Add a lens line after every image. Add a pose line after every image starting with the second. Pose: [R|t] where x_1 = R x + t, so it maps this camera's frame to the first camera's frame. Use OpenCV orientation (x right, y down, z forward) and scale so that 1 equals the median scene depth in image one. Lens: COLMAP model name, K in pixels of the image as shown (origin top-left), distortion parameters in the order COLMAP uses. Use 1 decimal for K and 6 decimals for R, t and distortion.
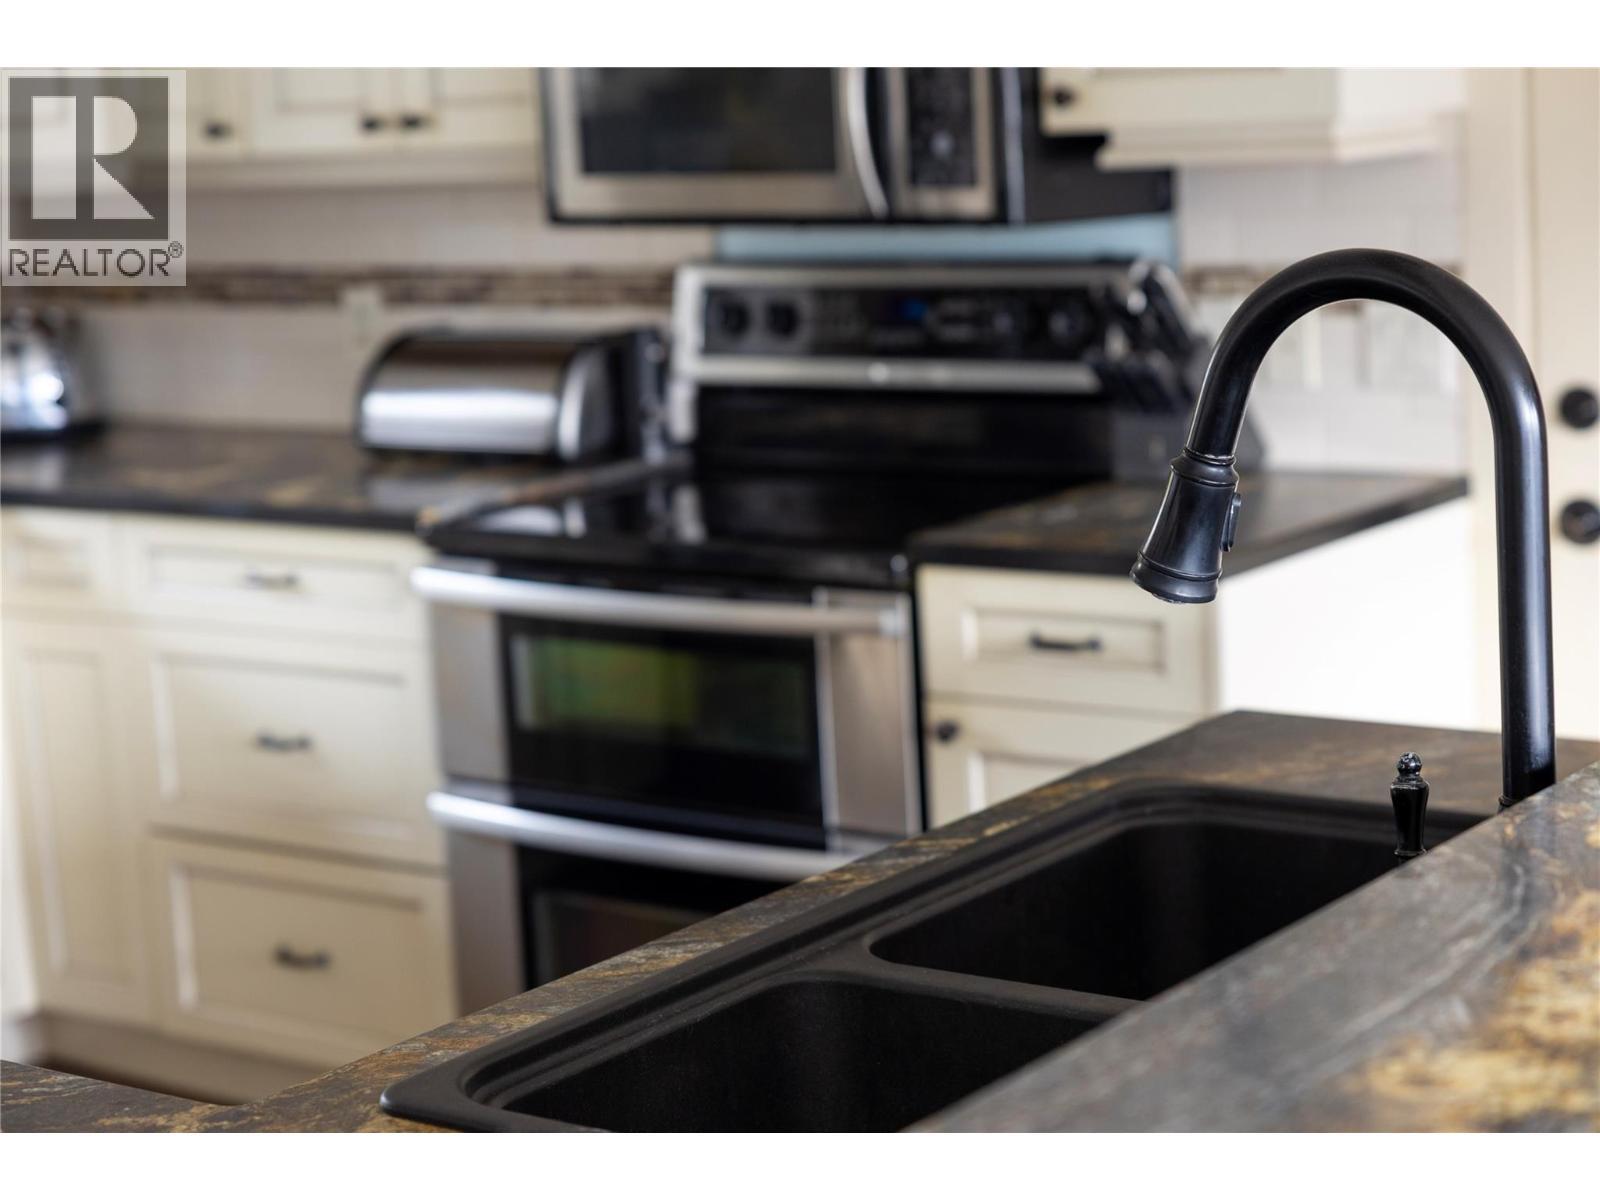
lens RADIAL K [[3144.9, 0, 800.0], [0, 3144.9, 600.0], [0, 0, 1]] dist [-0.012323, -0.072024]
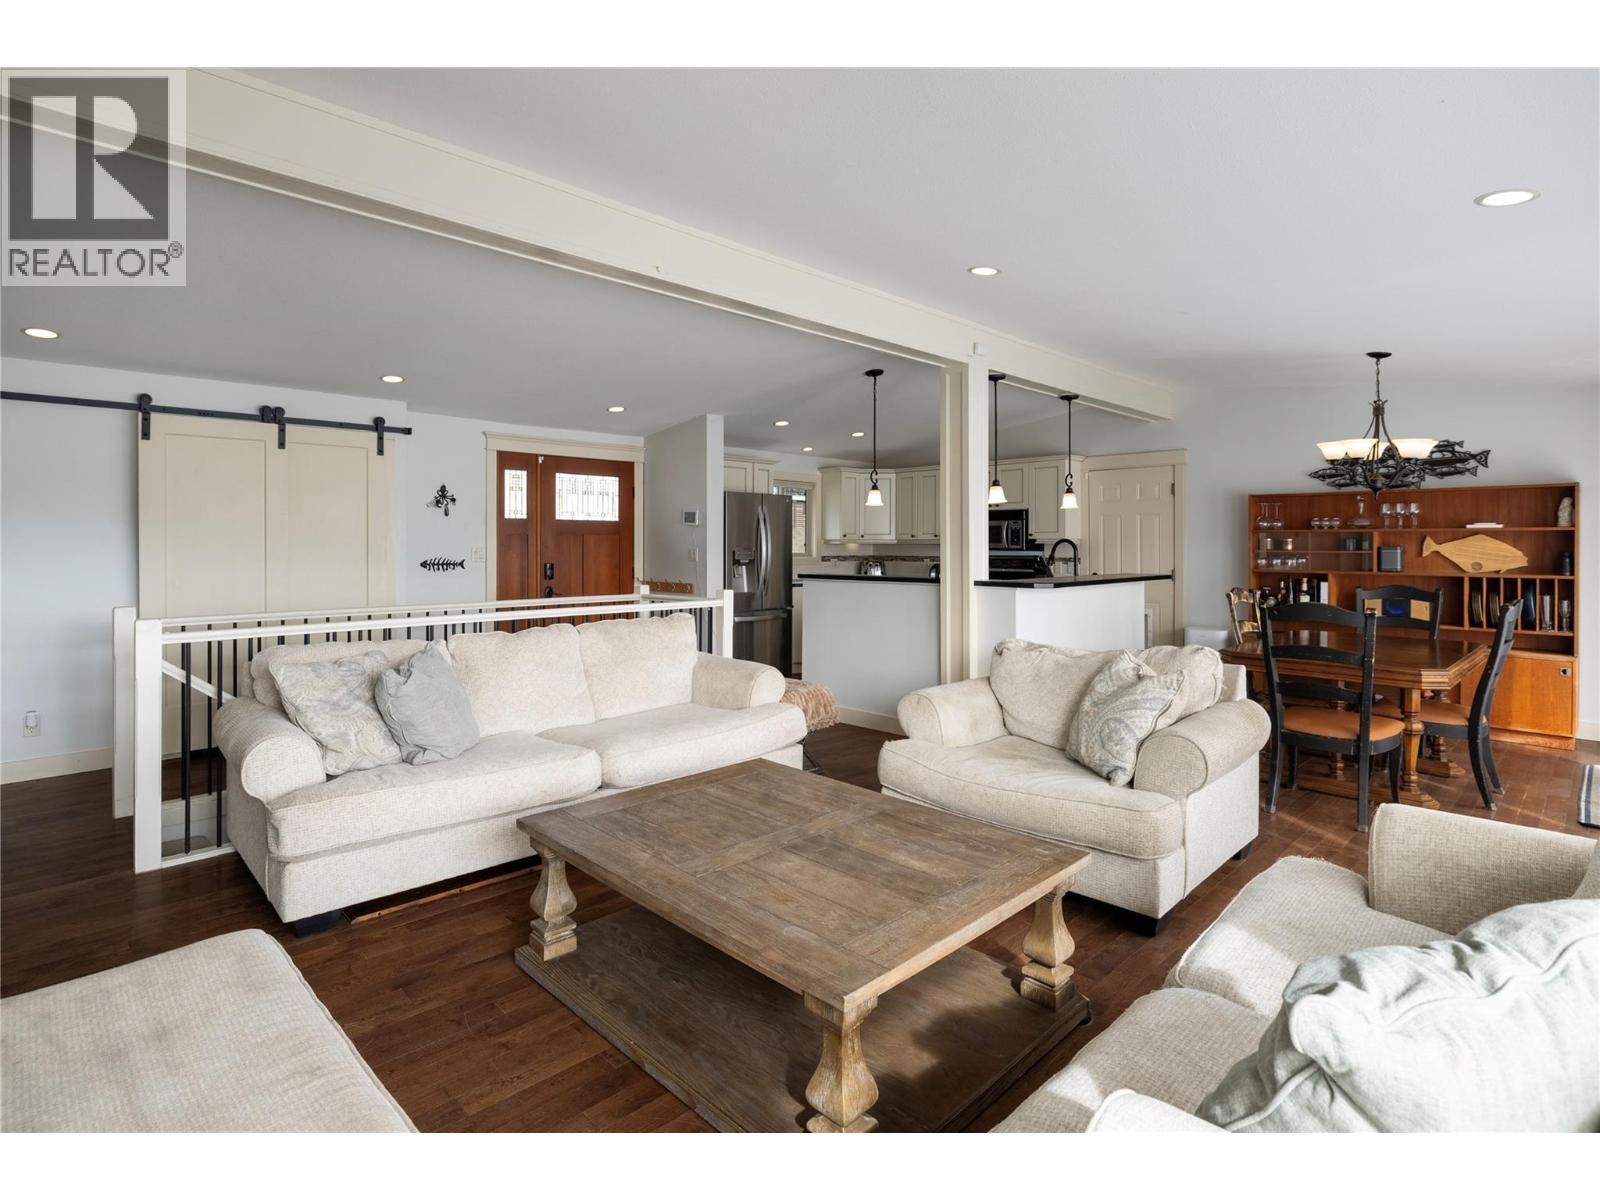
lens RADIAL K [[811.0, 0, 798.4], [0, 811.0, 538.8], [0, 0, 1]] dist [0.000545, 0.000025]
pose [[0.985823, 0.053234, -0.159118, -0.159433], [-0.080215, 0.982469, -0.168286, 0.230373], [0.147370, 0.178664, 0.972811, -1.041873]]
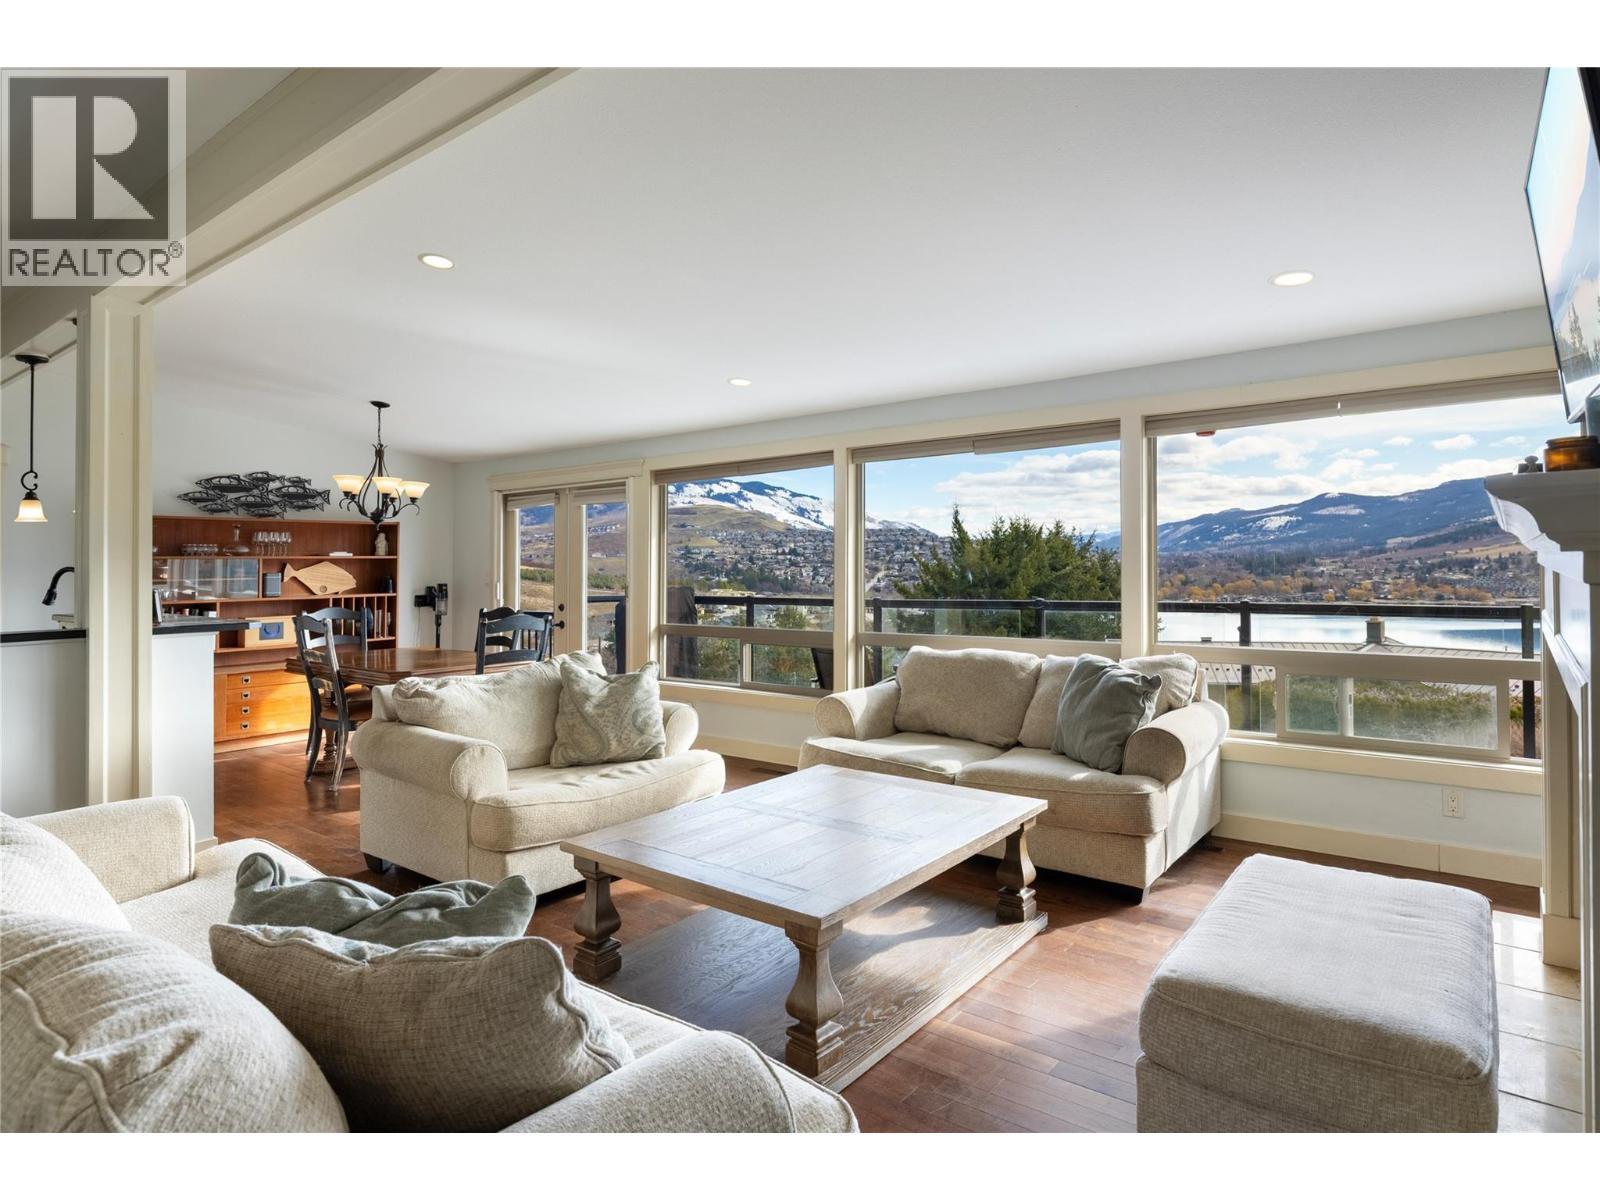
lens RADIAL K [[902.3, 0, 800.1], [0, 902.3, 523.4], [0, 0, 1]] dist [-0.008233, -0.000237]
pose [[0.030178, 0.096396, 0.994885, -0.981040], [0.182880, 0.978005, -0.100308, 0.174672], [-0.982672, 0.184972, 0.011885, -0.492808]]
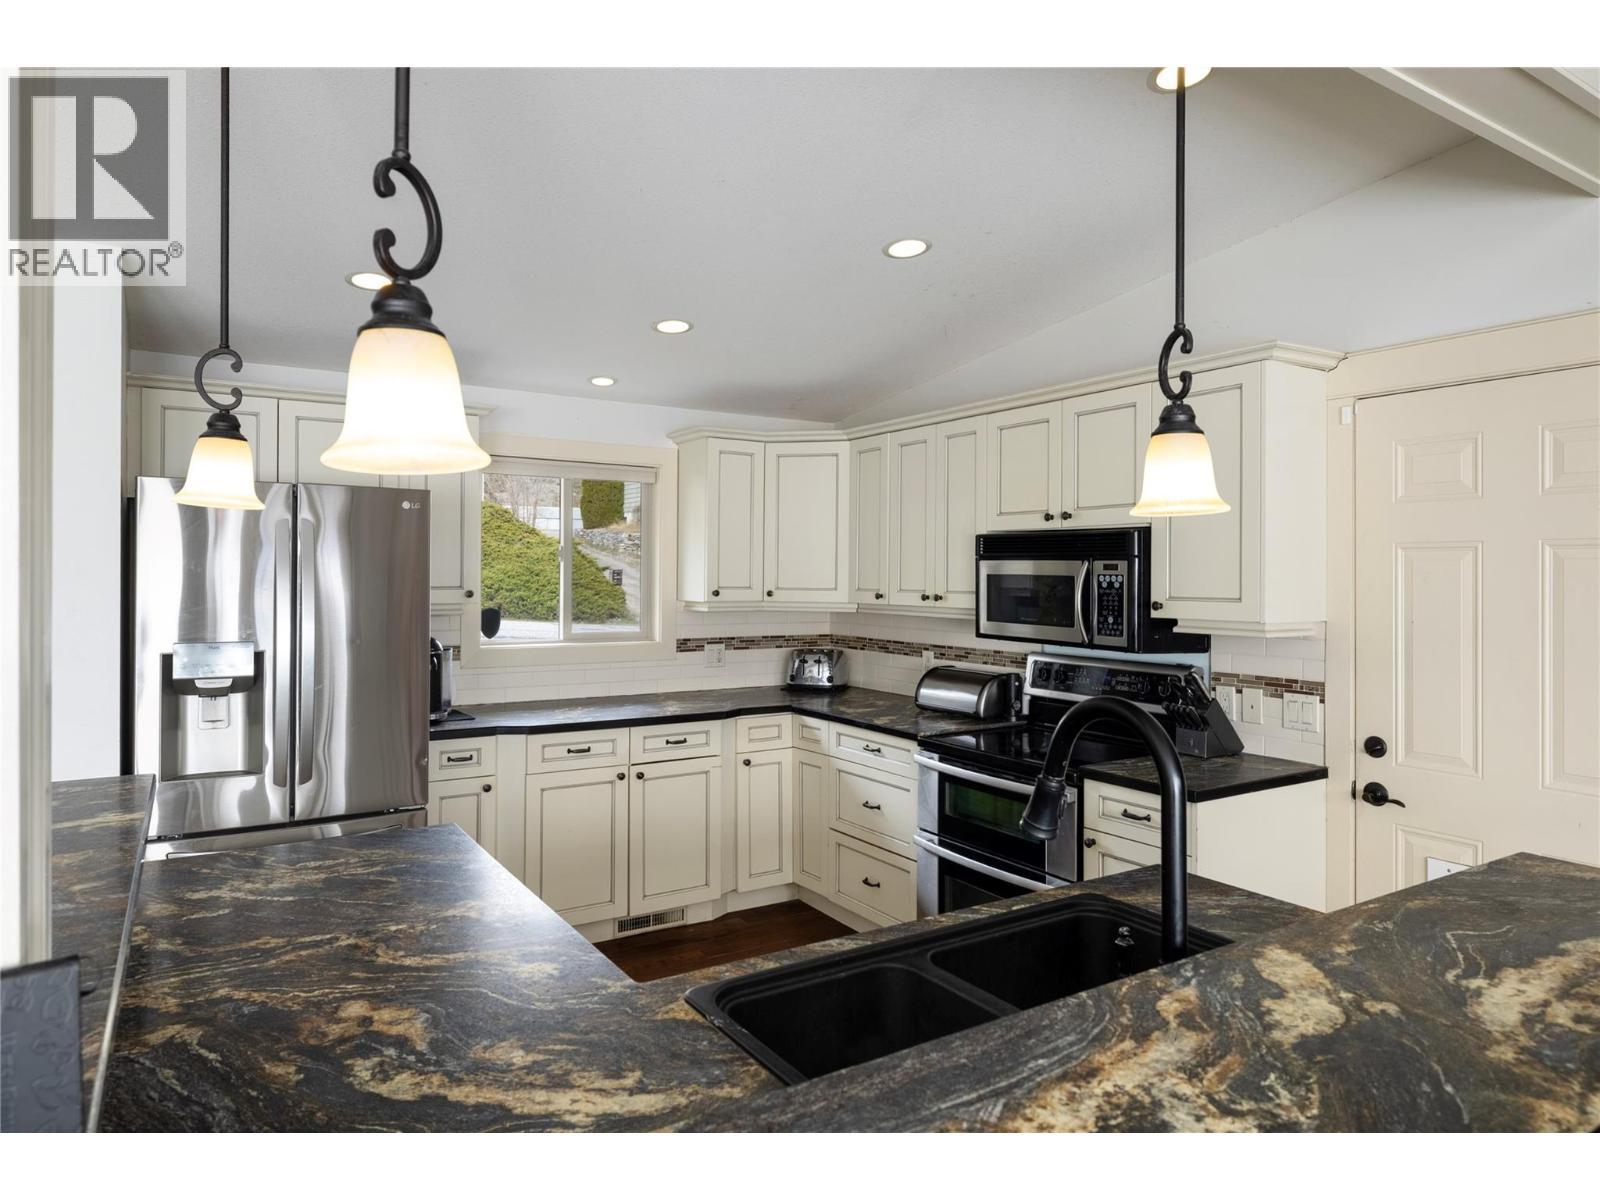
lens RADIAL K [[987.1, 0, 800.8], [0, 987.1, 539.7], [0, 0, 1]] dist [0.004899, -0.001037]
pose [[0.934027, 0.047926, -0.353972, 0.087212], [-0.117401, 0.977094, -0.177493, -0.026501], [0.337358, 0.207340, 0.918259, 0.096985]]
